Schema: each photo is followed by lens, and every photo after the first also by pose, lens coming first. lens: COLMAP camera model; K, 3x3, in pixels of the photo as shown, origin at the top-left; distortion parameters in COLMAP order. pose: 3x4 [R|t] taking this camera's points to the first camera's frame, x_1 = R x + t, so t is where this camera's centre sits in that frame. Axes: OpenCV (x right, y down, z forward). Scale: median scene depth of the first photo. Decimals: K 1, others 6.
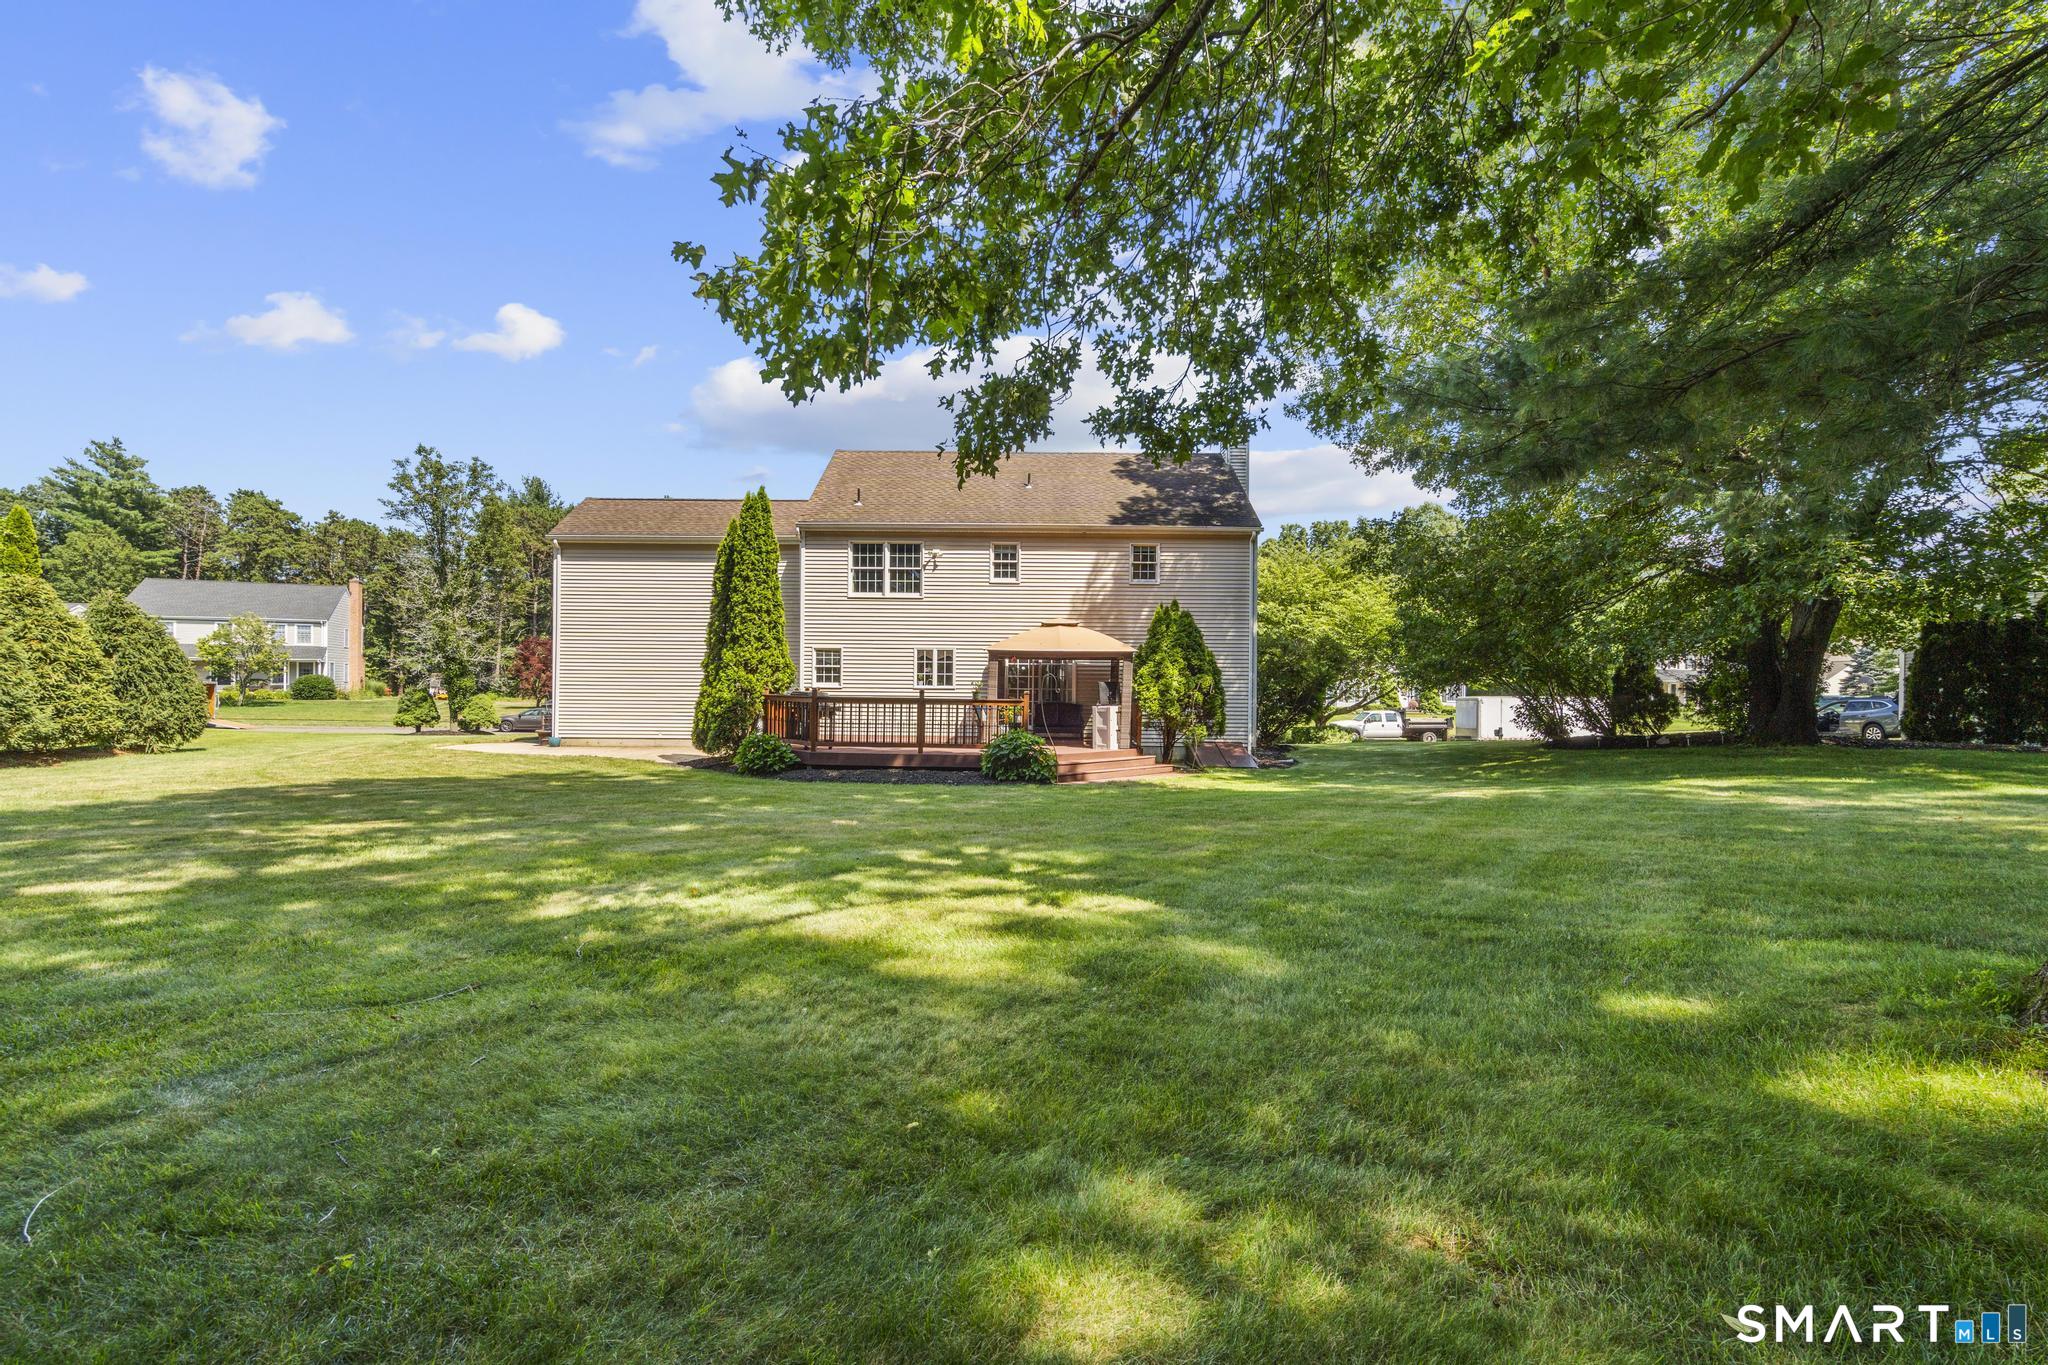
lens RADIAL K [[935.5, 0, 1022.1], [0, 935.5, 685.4], [0, 0, 1]] dist [-0.012289, 0.001166]
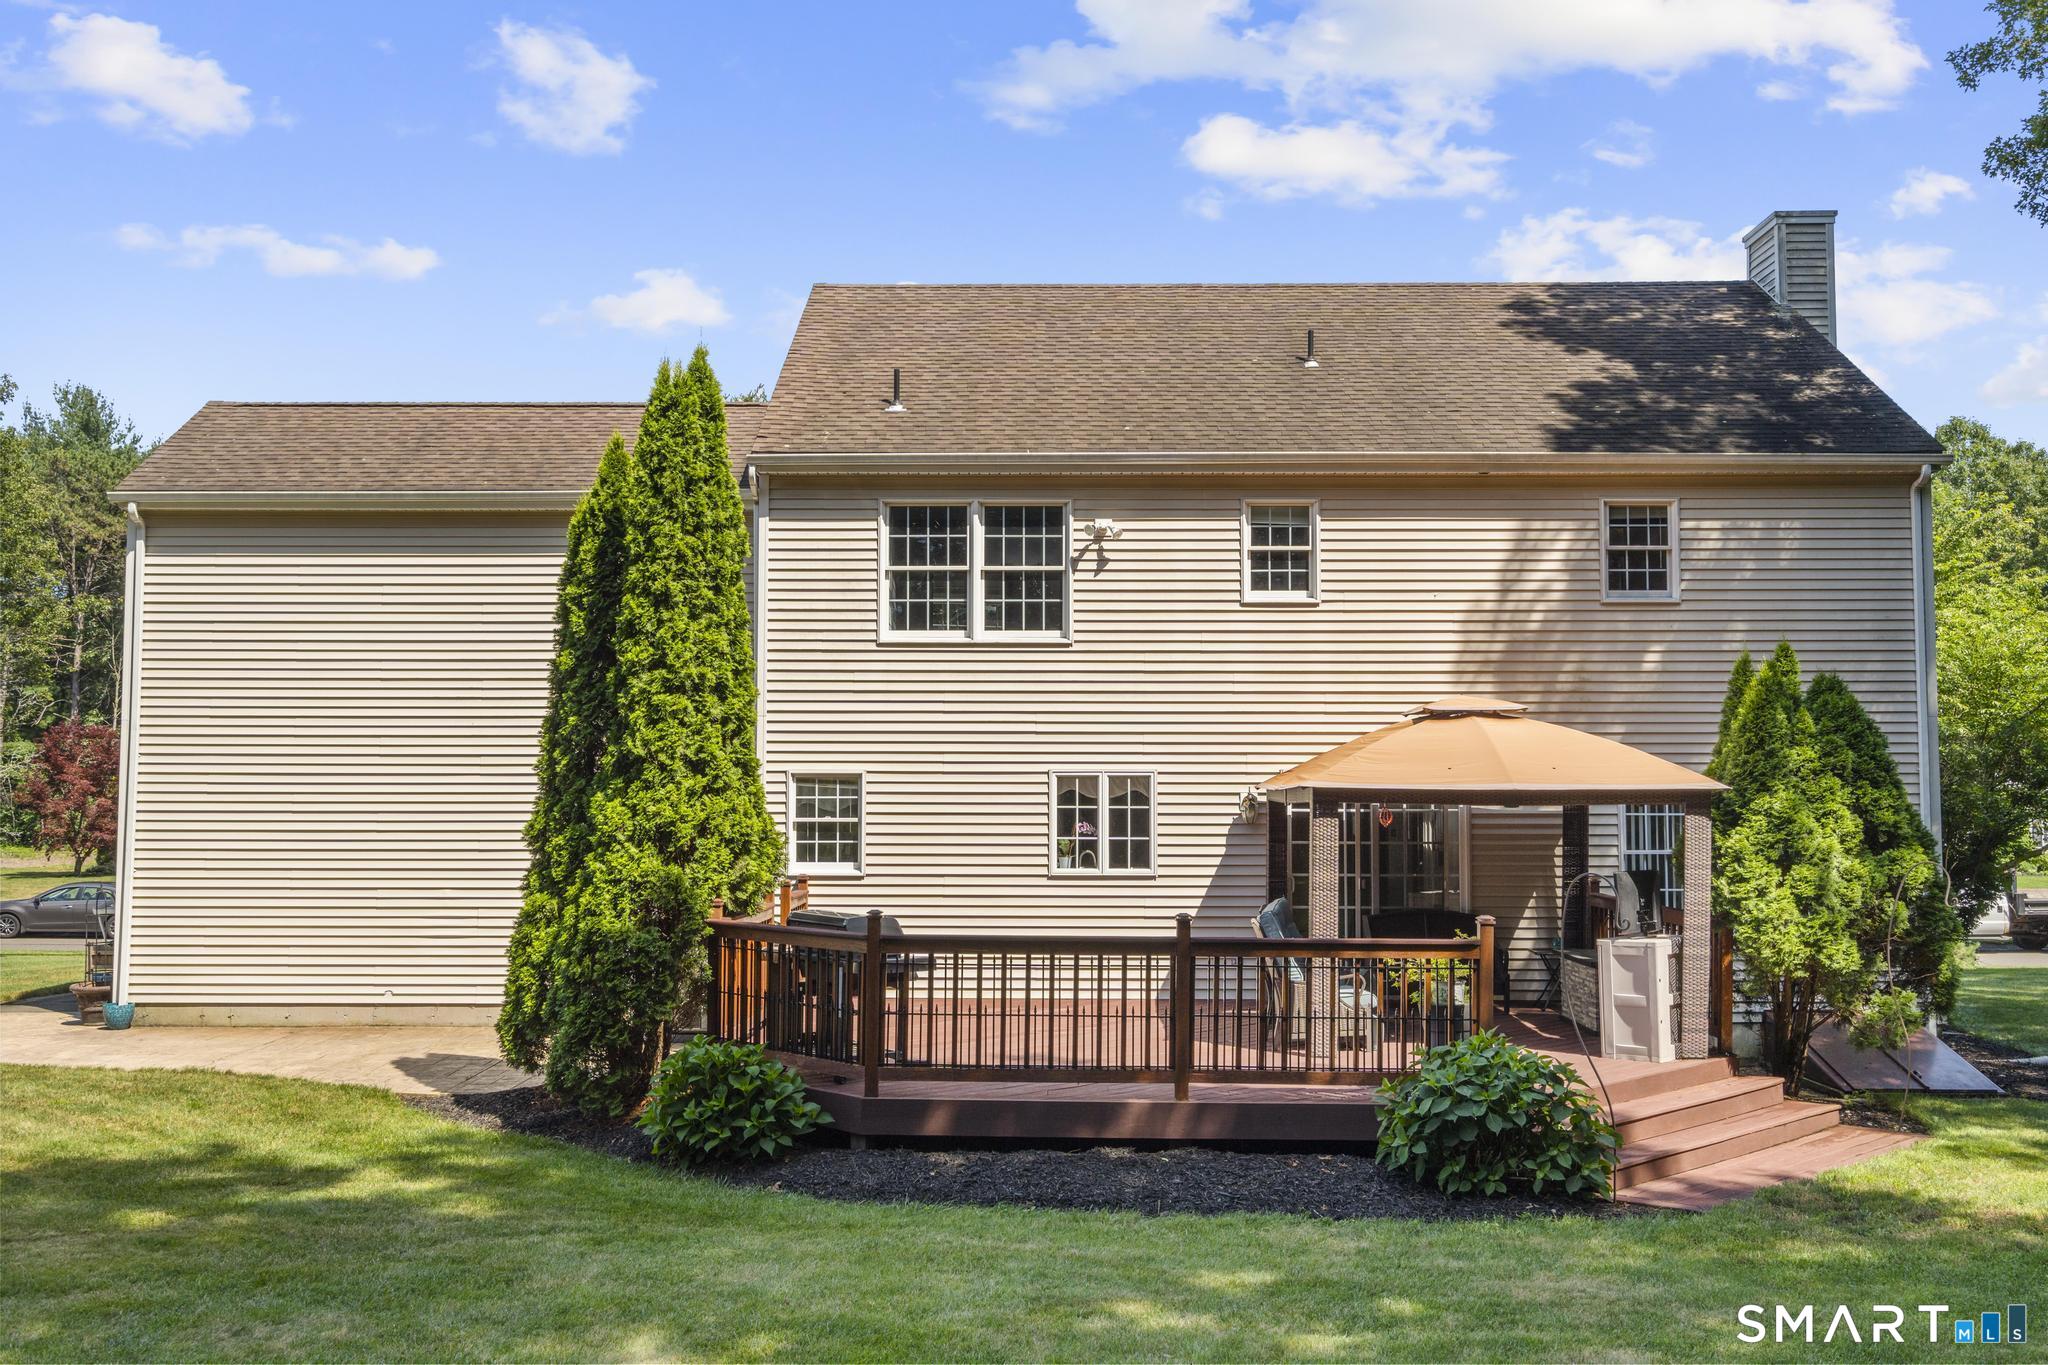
lens RADIAL K [[1878.3, 0, 1024.8], [0, 1878.3, 695.6], [0, 0, 1]] dist [0.017175, 0.000000]
pose [[0.999852, -0.008574, -0.014893, -0.113638], [0.007724, 0.998389, -0.056208, -0.027663], [0.015351, 0.056085, 0.998308, 0.218700]]
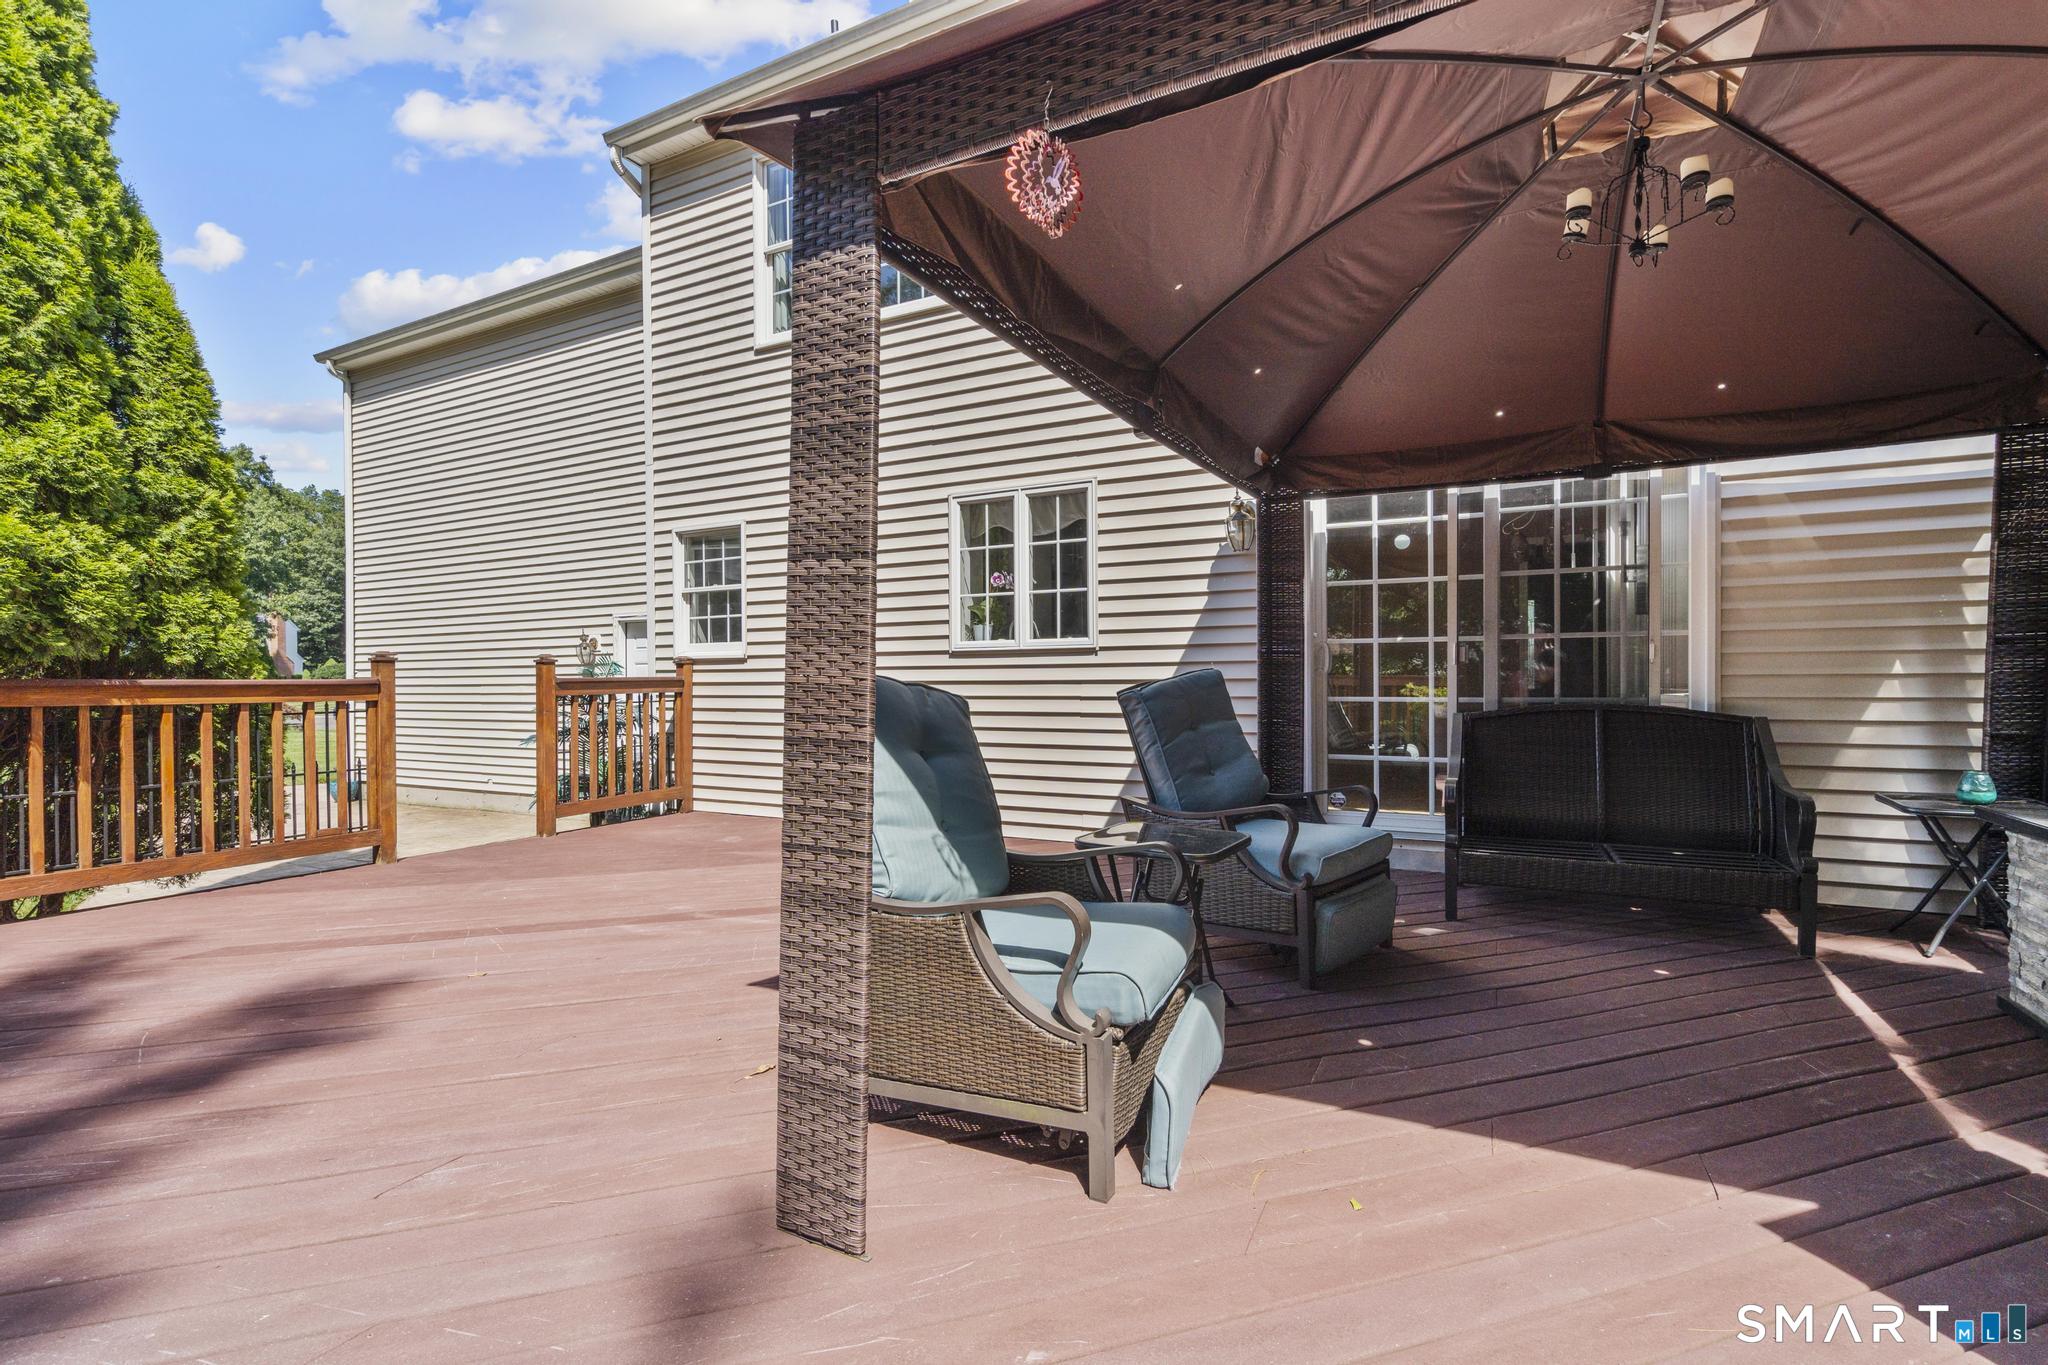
lens RADIAL K [[935.5, 0, 1019.8], [0, 935.5, 682.6], [0, 0, 1]] dist [-0.012289, 0.001166]
pose [[0.881539, -0.015022, -0.471873, 0.023676], [0.018487, 0.999825, 0.002706, 0.011108], [0.471750, -0.011109, 0.881663, 0.778394]]
